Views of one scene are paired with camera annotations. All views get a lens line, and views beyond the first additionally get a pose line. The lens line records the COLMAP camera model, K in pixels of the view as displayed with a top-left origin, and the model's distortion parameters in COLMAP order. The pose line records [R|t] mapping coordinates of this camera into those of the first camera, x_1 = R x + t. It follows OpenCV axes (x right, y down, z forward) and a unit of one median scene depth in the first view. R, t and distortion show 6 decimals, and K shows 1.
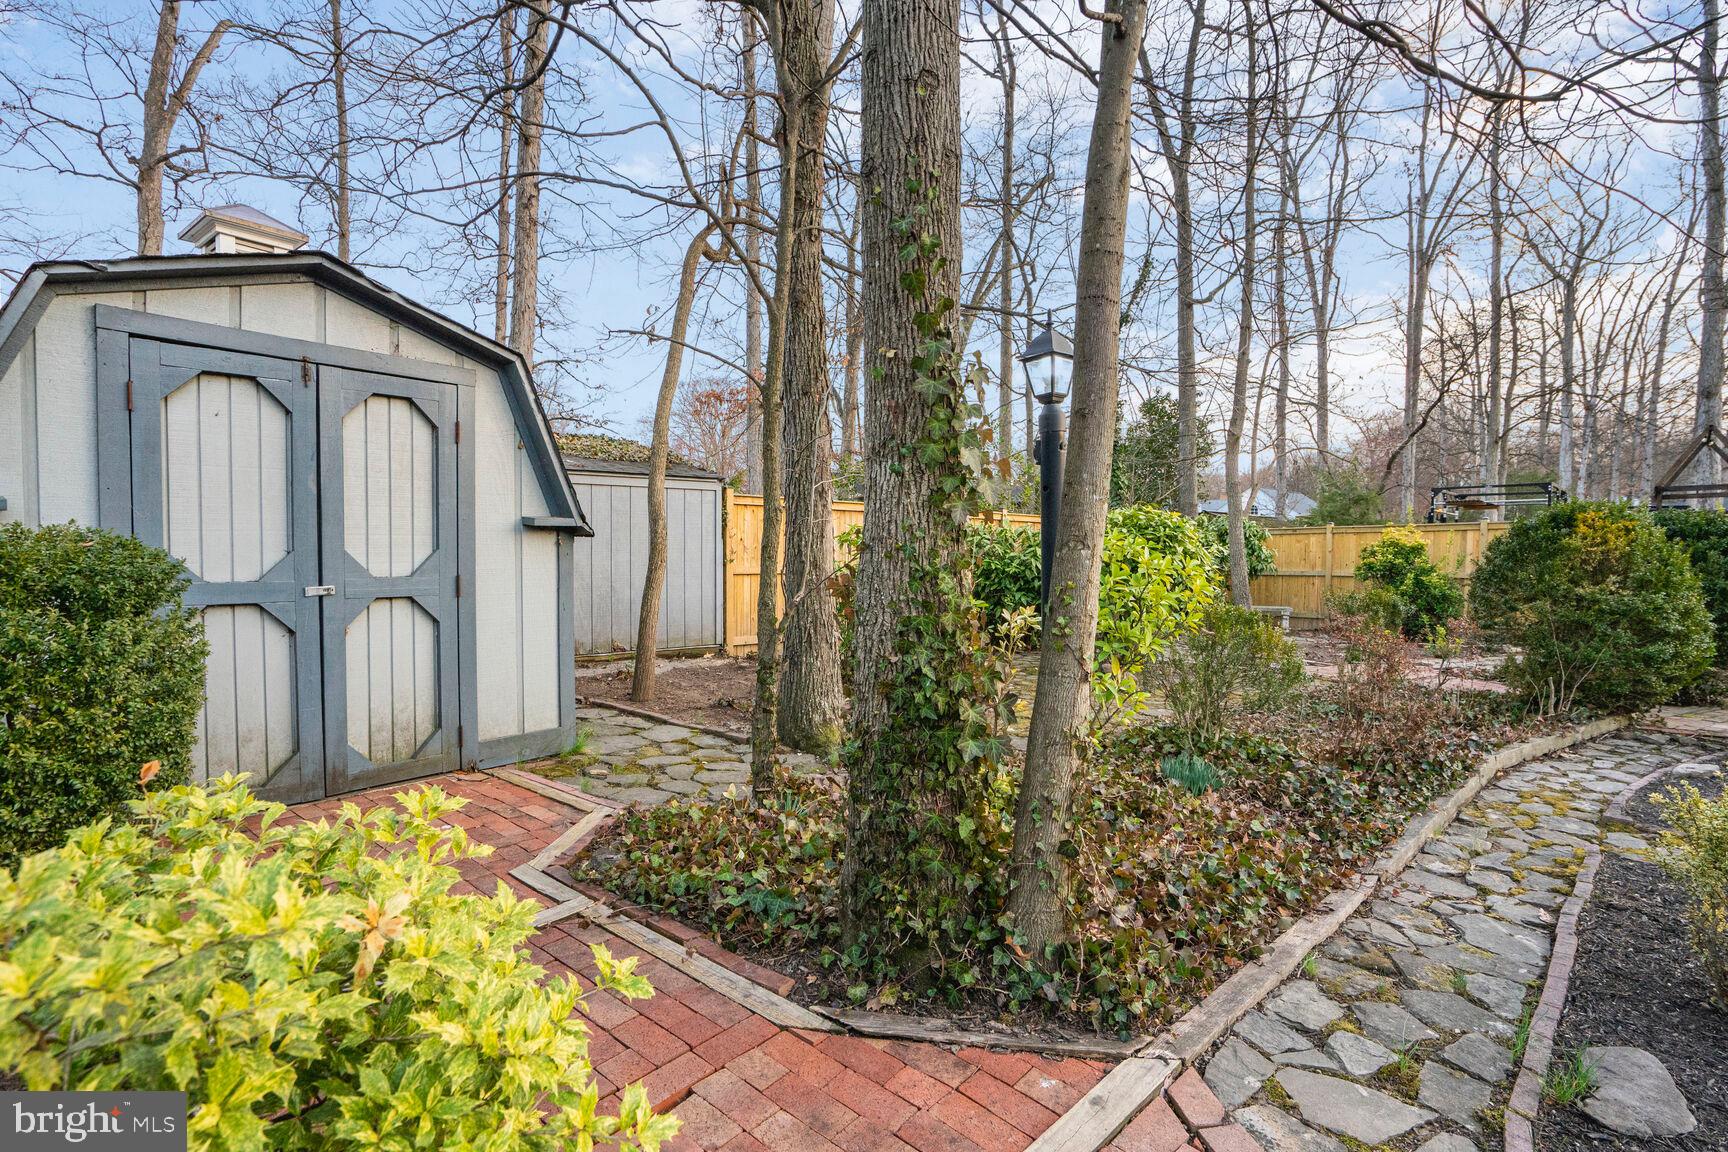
lens RADIAL K [[799.8, 0, 849.8], [0, 799.8, 570.6], [0, 0, 1]] dist [-0.050083, 0.018945]
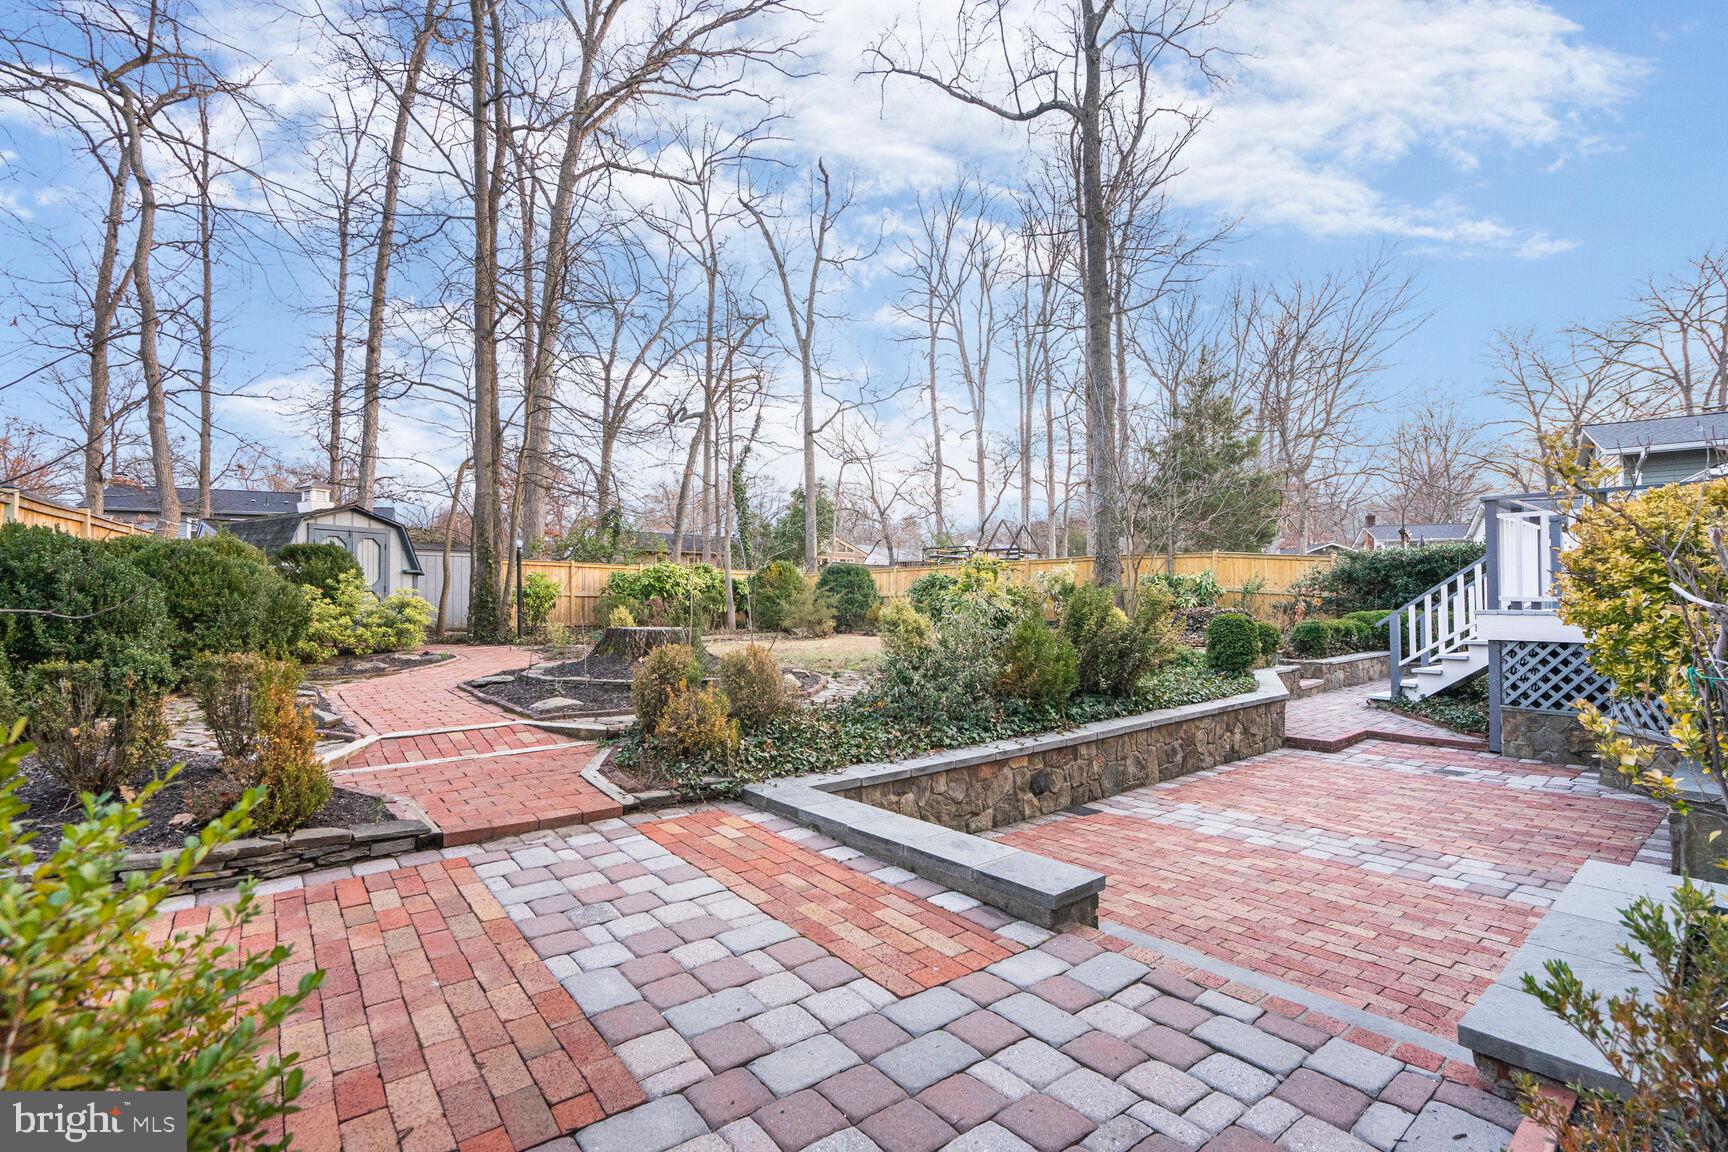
lens RADIAL K [[799.8, 0, 849.8], [0, 799.8, 570.6], [0, 0, 1]] dist [-0.050083, 0.018945]
pose [[0.975853, -0.004361, 0.218386, 0.434723], [0.017190, 0.998233, -0.056875, 0.096834], [-0.217752, 0.059256, 0.974204, -1.626844]]
